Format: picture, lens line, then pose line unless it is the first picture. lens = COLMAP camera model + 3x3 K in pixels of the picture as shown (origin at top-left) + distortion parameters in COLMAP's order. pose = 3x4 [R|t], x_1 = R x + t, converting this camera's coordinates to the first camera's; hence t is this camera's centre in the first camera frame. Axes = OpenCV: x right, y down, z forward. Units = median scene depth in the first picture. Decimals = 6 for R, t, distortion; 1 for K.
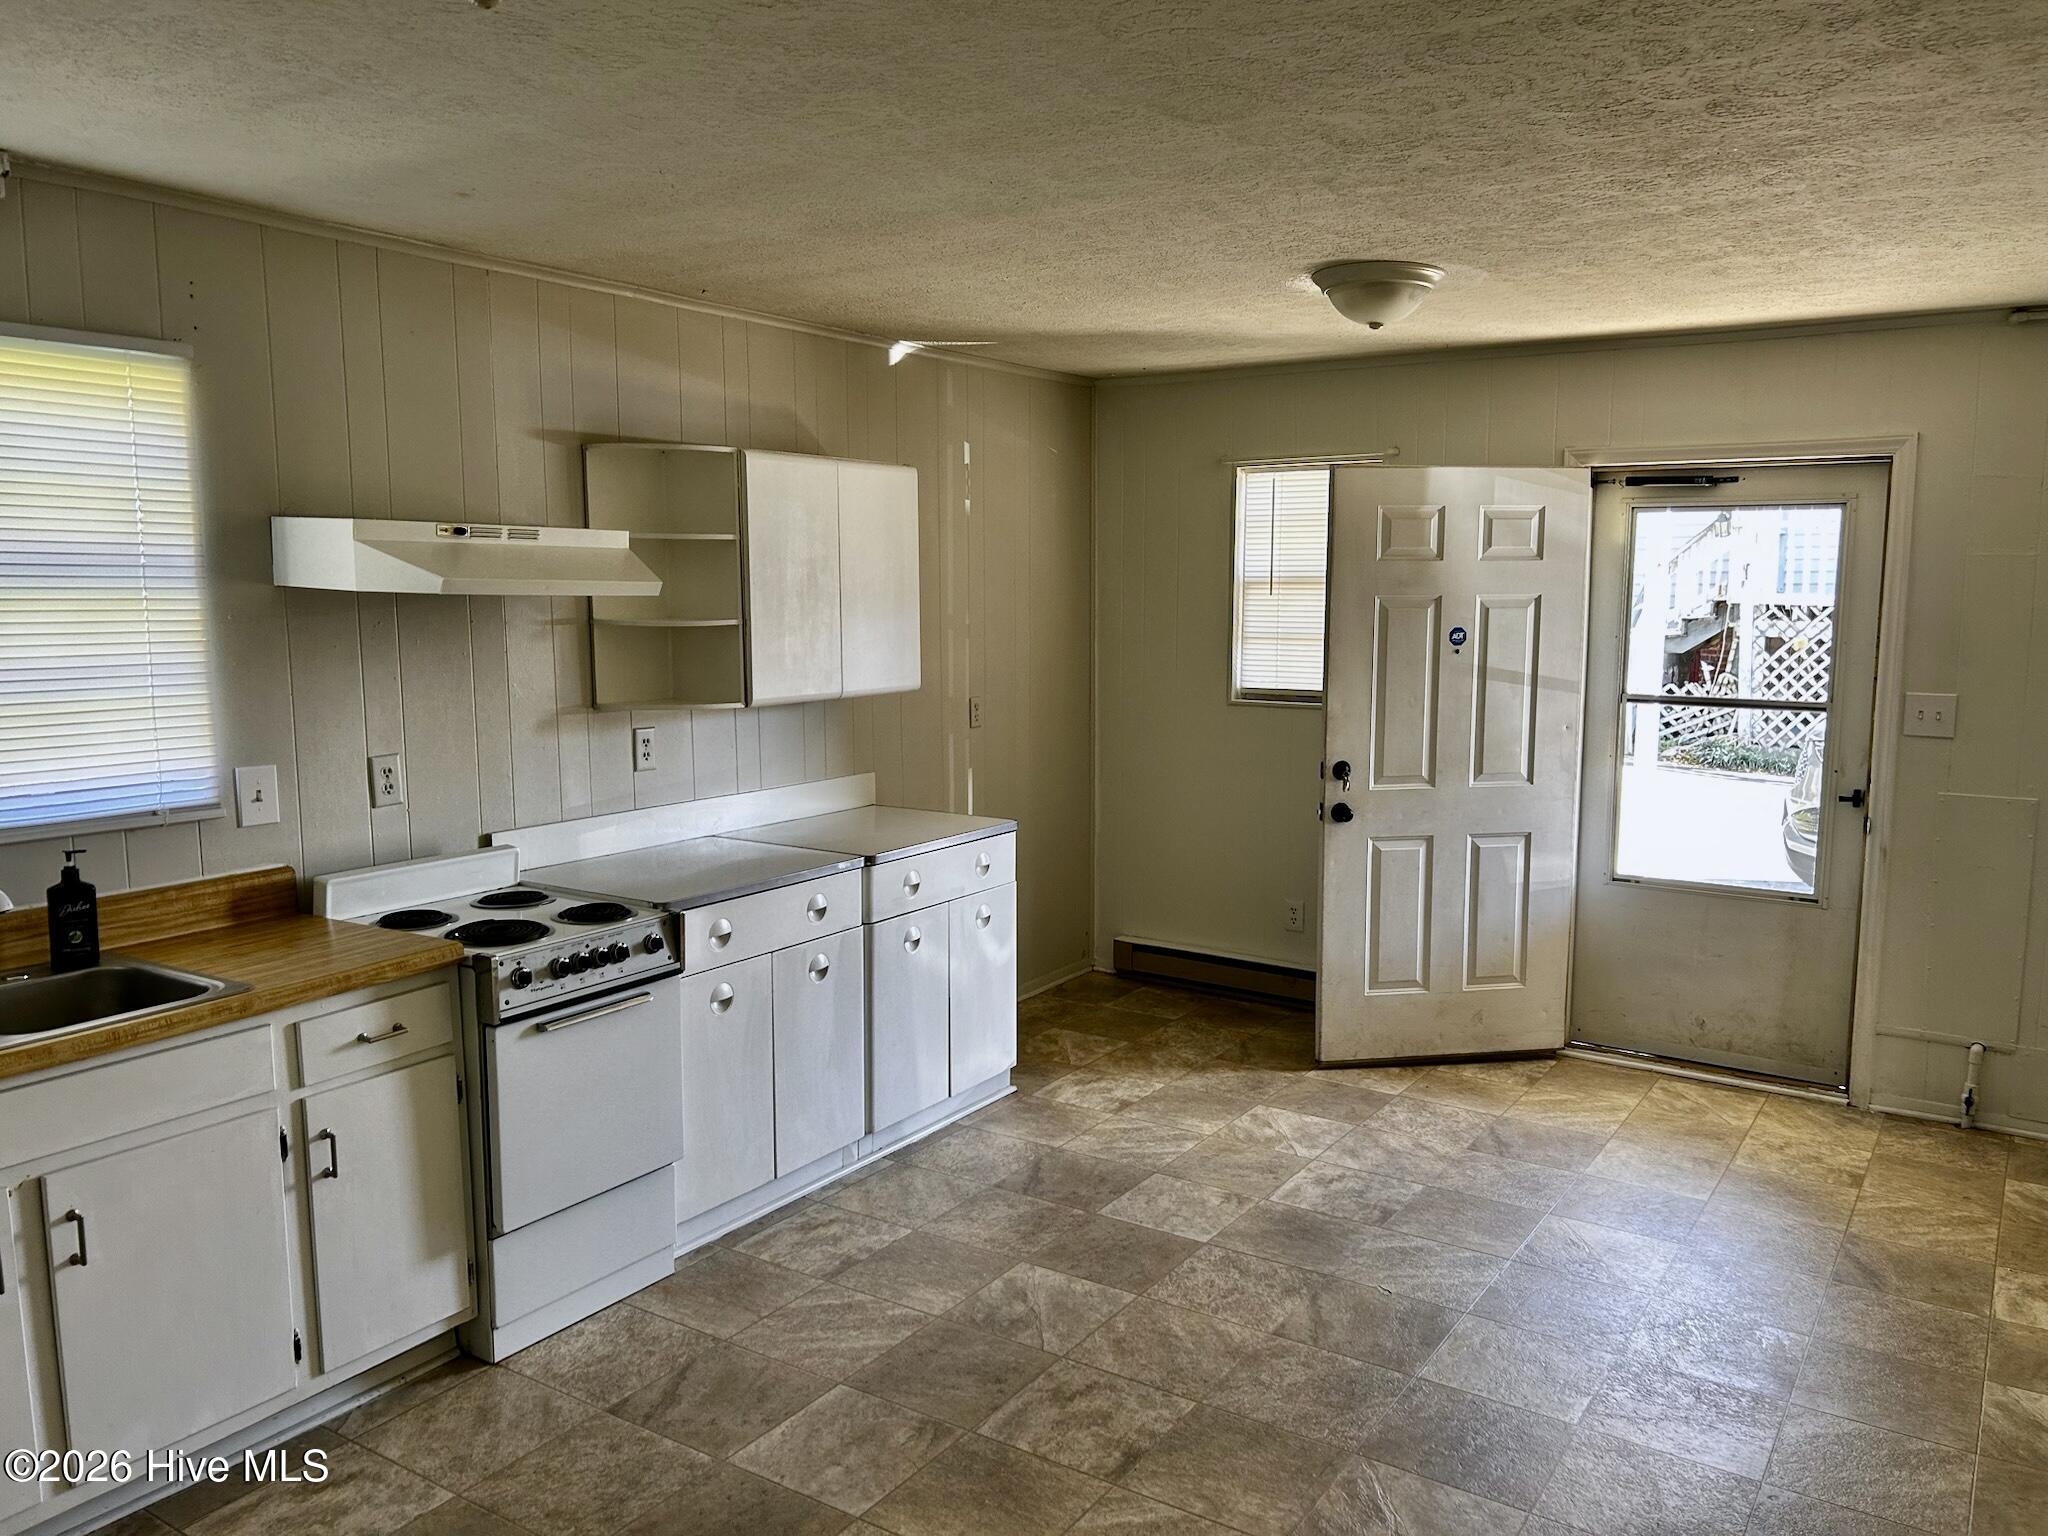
lens RADIAL K [[1562.0, 0, 1027.1], [0, 1562.0, 760.2], [0, 0, 1]] dist [0.068510, -0.051796]
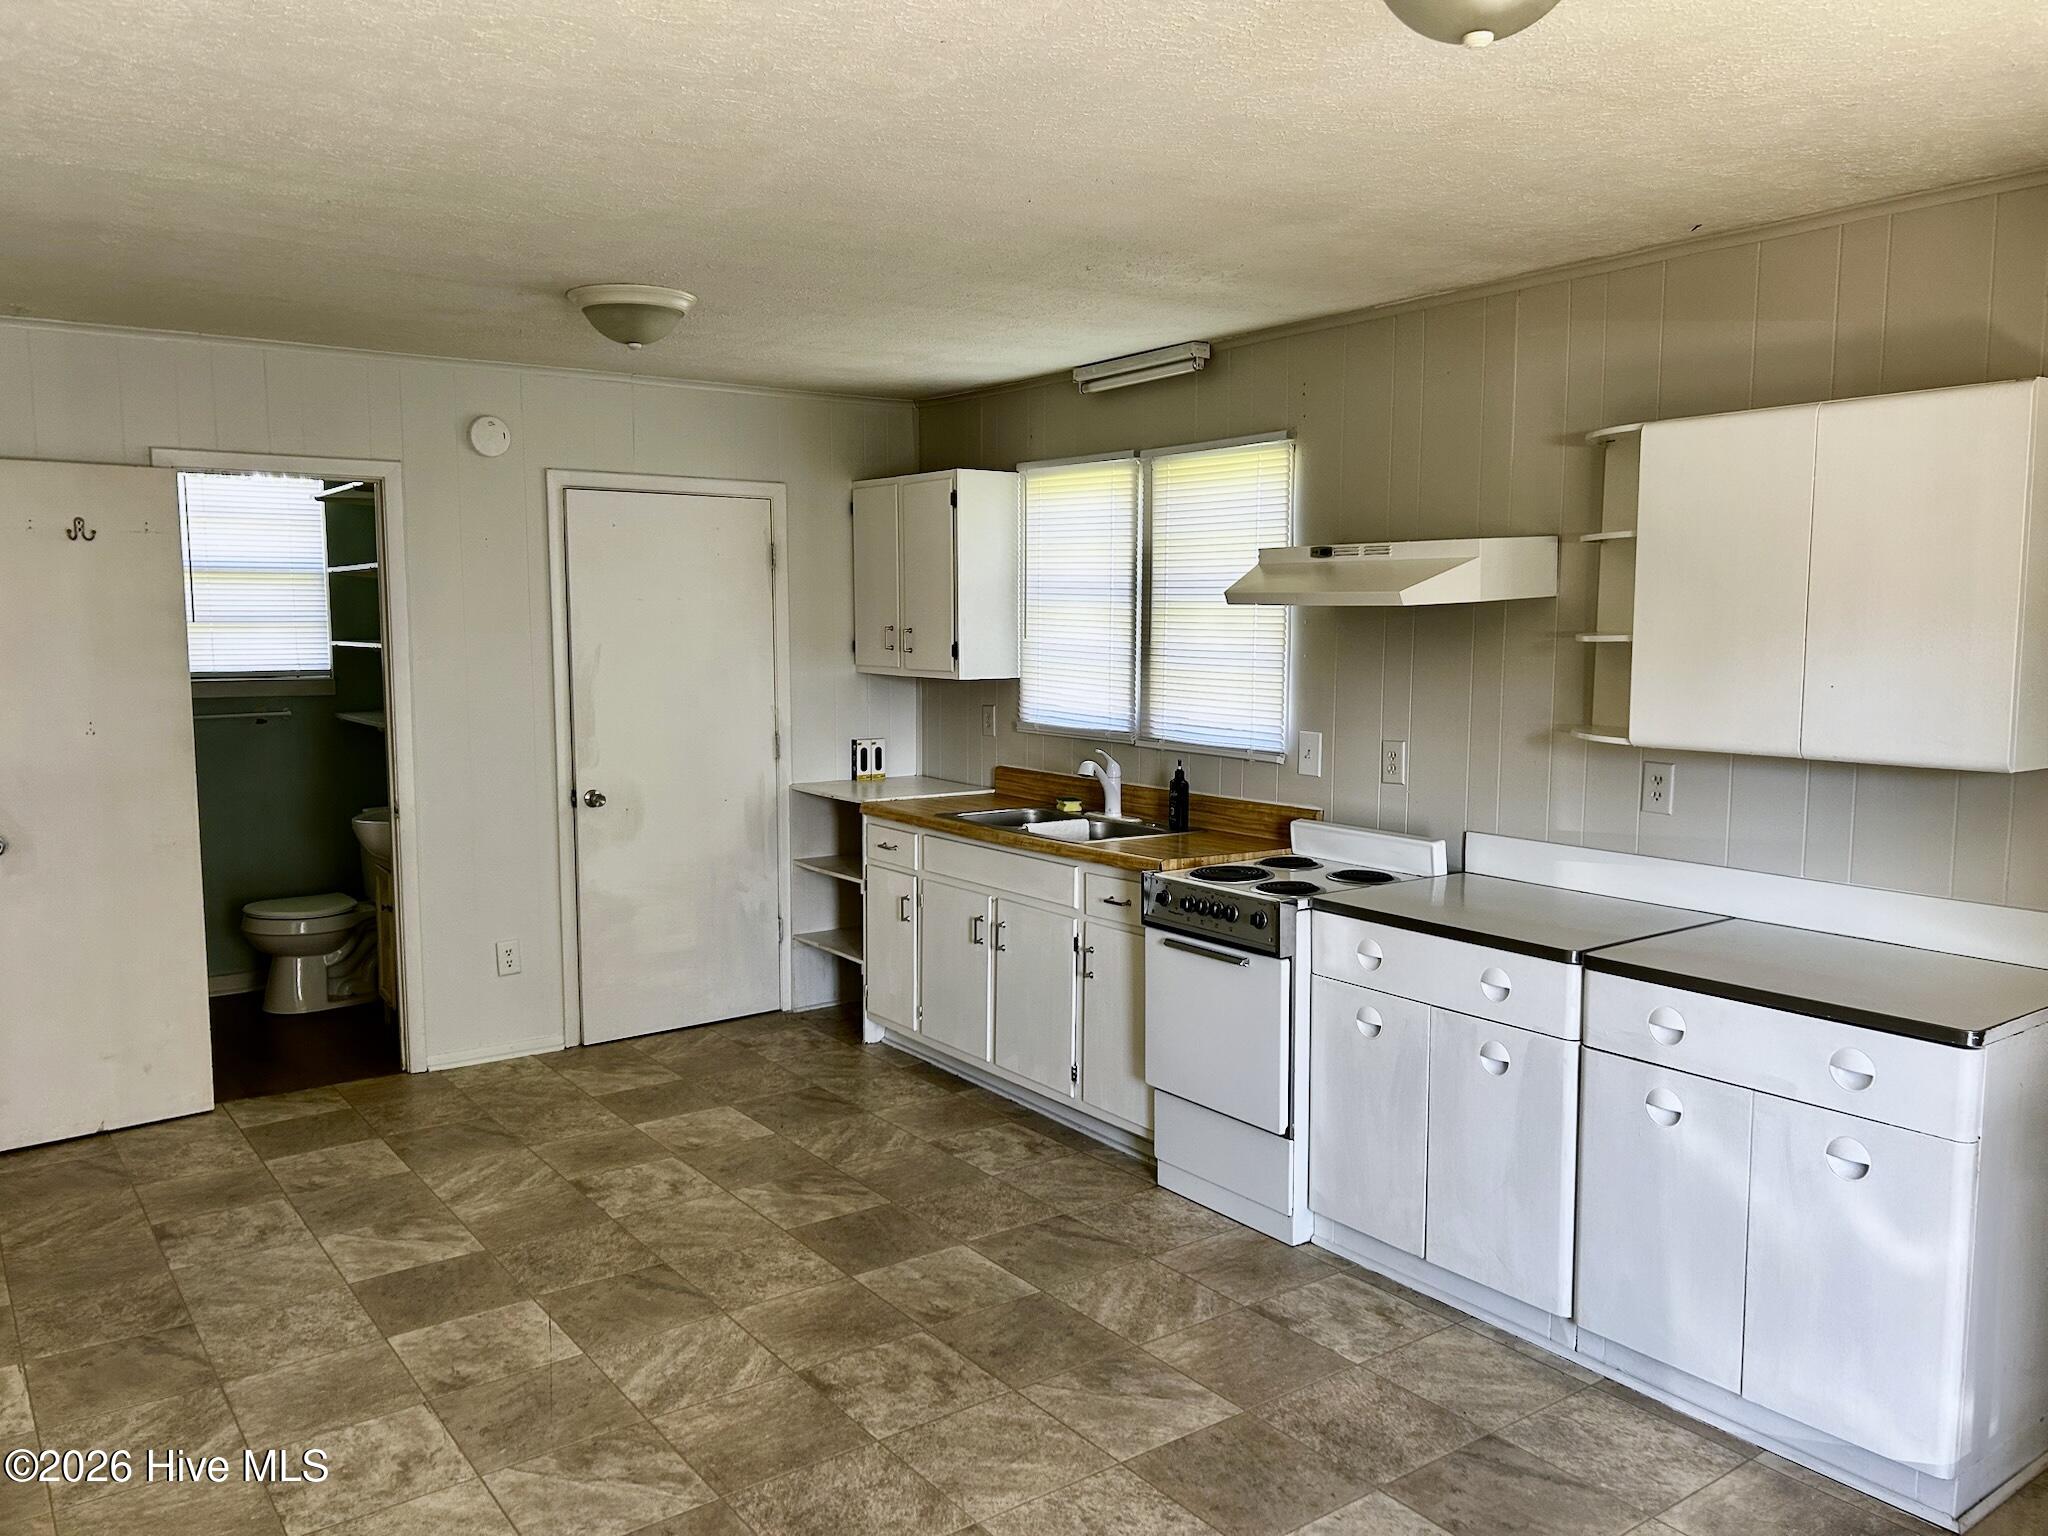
lens RADIAL K [[1562.0, 0, 1022.7], [0, 1562.0, 765.7], [0, 0, 1]] dist [0.068510, -0.051796]
pose [[-0.355550, 0.090992, -0.930217, 0.905140], [-0.108081, 0.984571, 0.137620, -0.134039], [0.928387, 0.149470, -0.340230, 1.307171]]
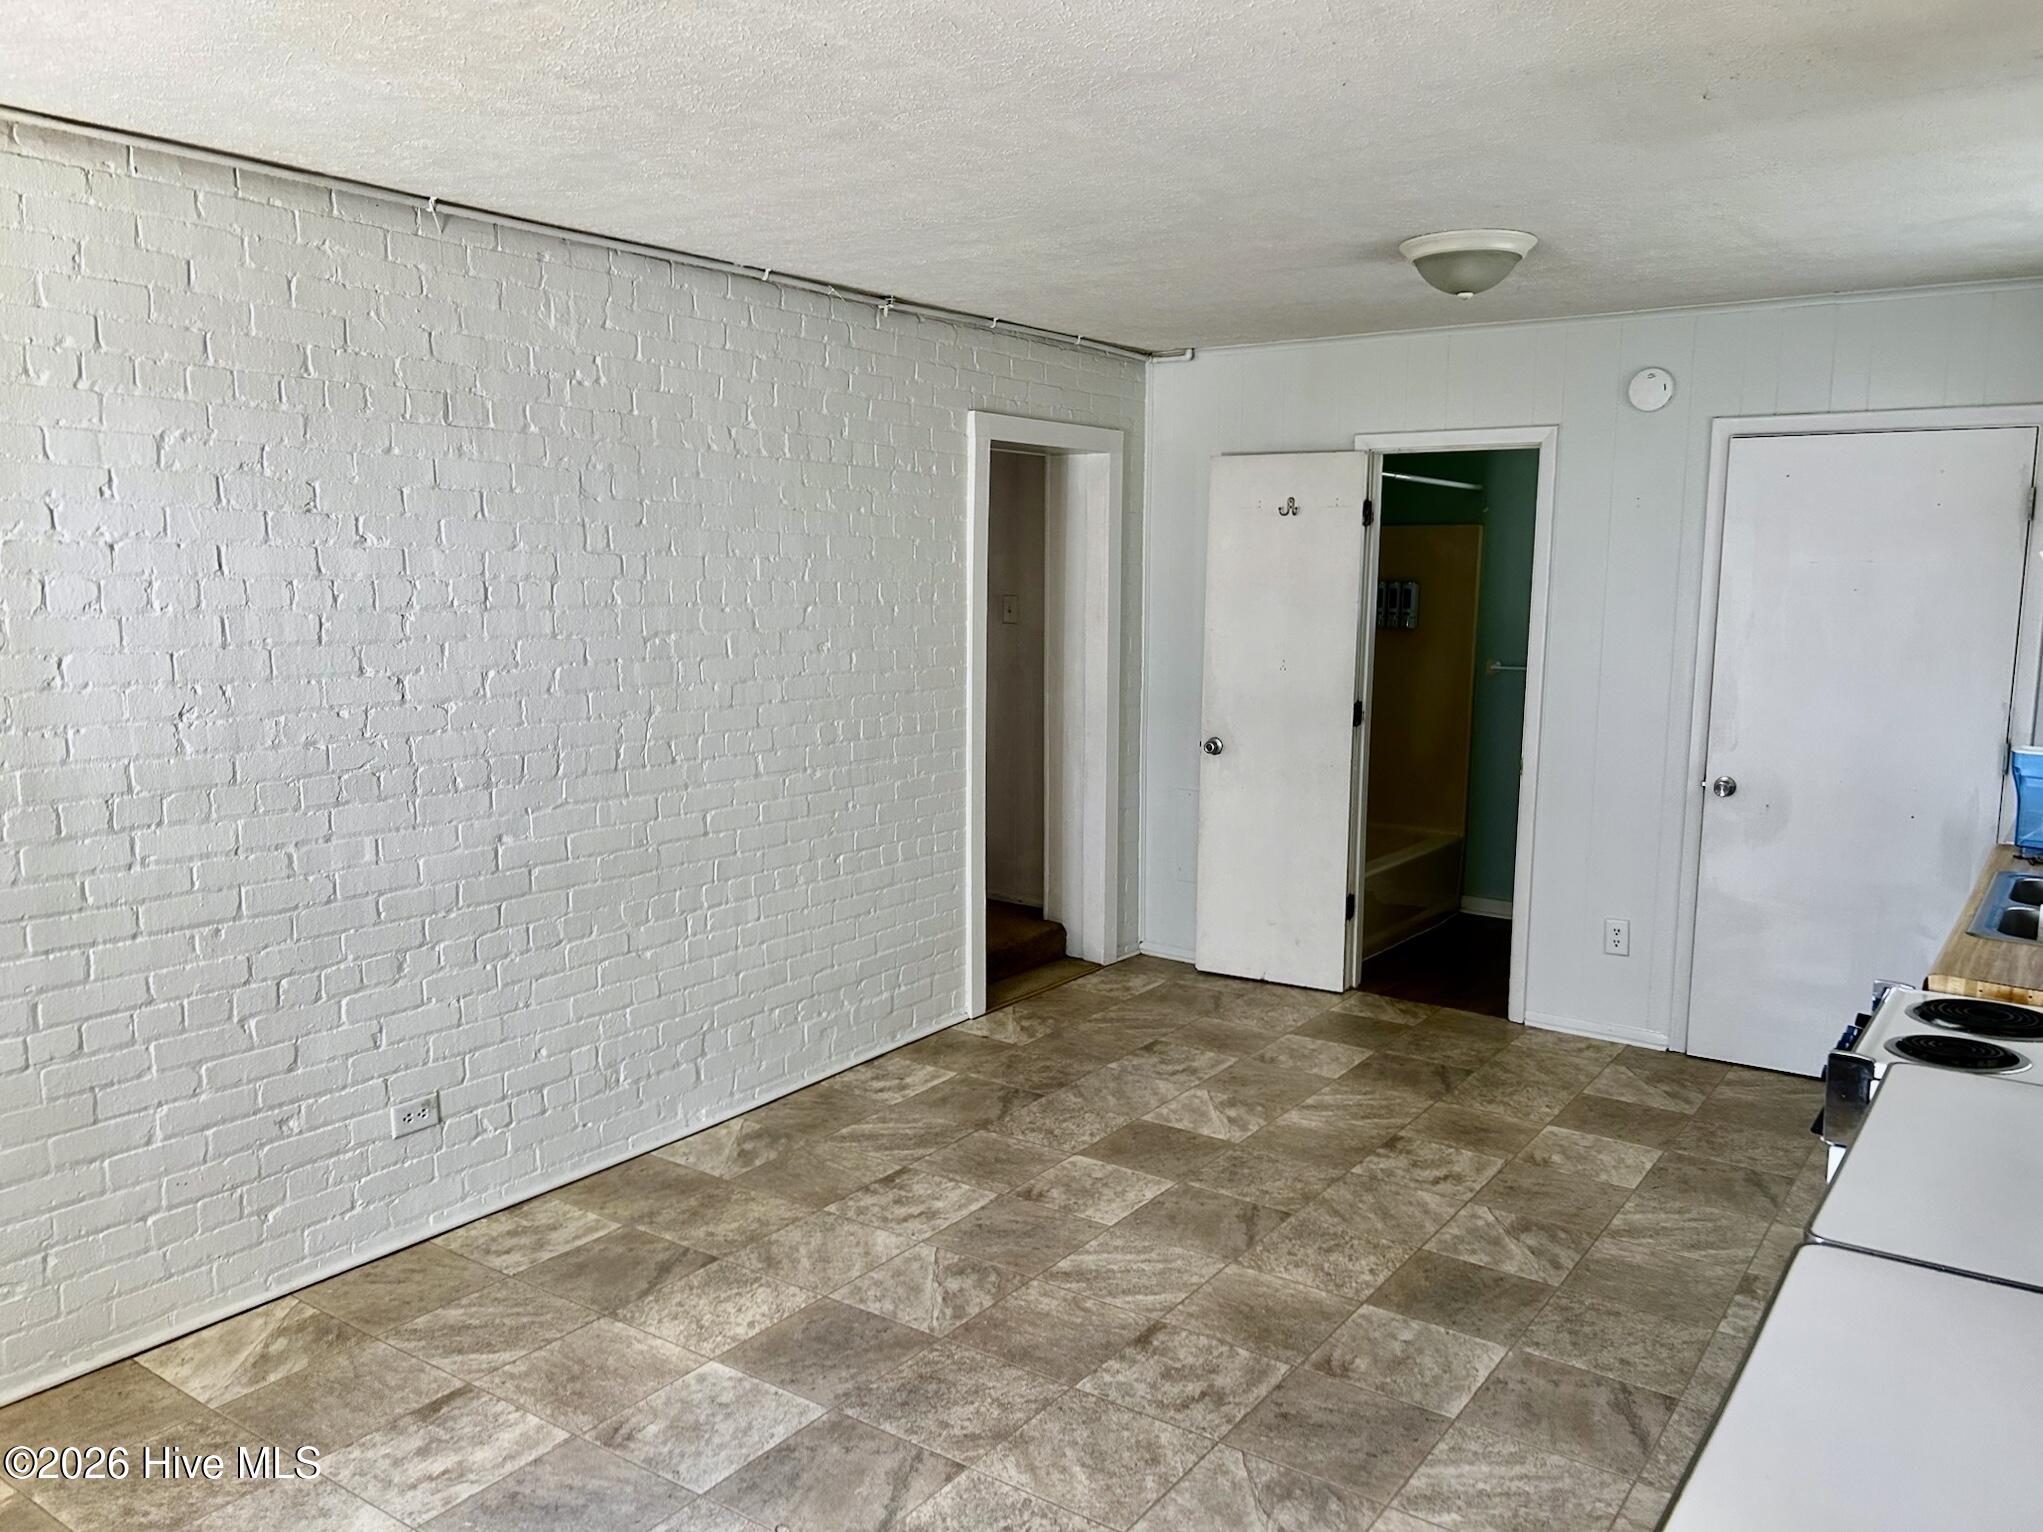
lens RADIAL K [[1558.2, 0, 1016.0], [0, 1558.2, 767.0], [0, 0, 1]] dist [0.068510, -0.051796]
pose [[-0.999340, -0.017981, 0.031575, 0.116420], [-0.009677, 0.969293, 0.245720, -0.201038], [-0.035024, 0.245252, -0.968826, 1.800349]]
